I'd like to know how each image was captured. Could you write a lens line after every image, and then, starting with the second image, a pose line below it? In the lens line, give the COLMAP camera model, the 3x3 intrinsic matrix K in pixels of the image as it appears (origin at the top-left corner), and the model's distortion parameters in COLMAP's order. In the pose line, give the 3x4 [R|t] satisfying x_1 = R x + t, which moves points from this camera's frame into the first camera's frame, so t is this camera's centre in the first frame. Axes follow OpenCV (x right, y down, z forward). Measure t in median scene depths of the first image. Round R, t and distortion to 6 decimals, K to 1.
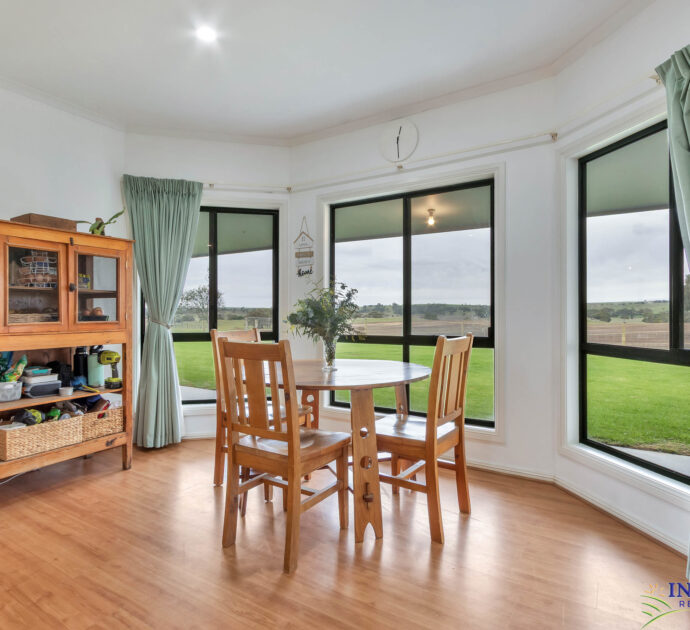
lens RADIAL K [[439.3, 0, 338.0], [0, 439.3, 312.2], [0, 0, 1]] dist [0.002898, 0.001935]
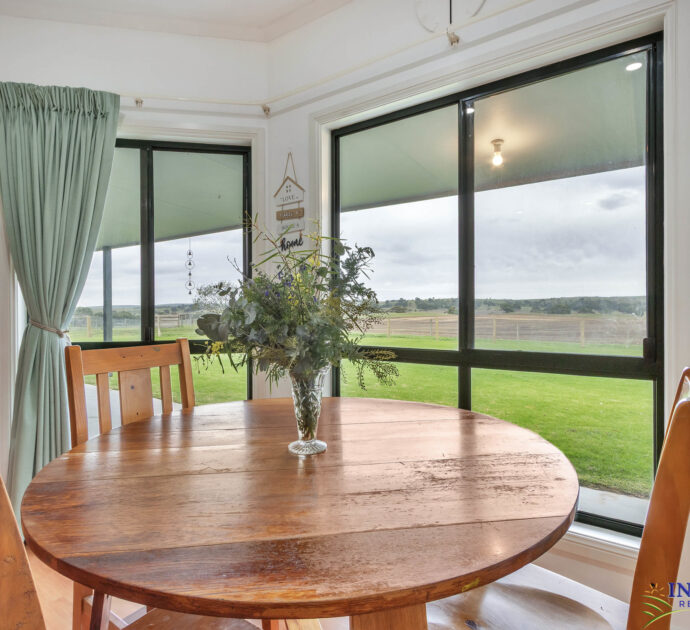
lens RADIAL K [[439.3, 0, 338.0], [0, 439.3, 312.2], [0, 0, 1]] dist [0.002898, 0.001935]
pose [[0.998711, -0.004108, -0.050596, 0.021127], [0.004673, 0.999928, 0.011065, -0.001444], [0.050547, -0.011287, 0.998658, 0.405797]]
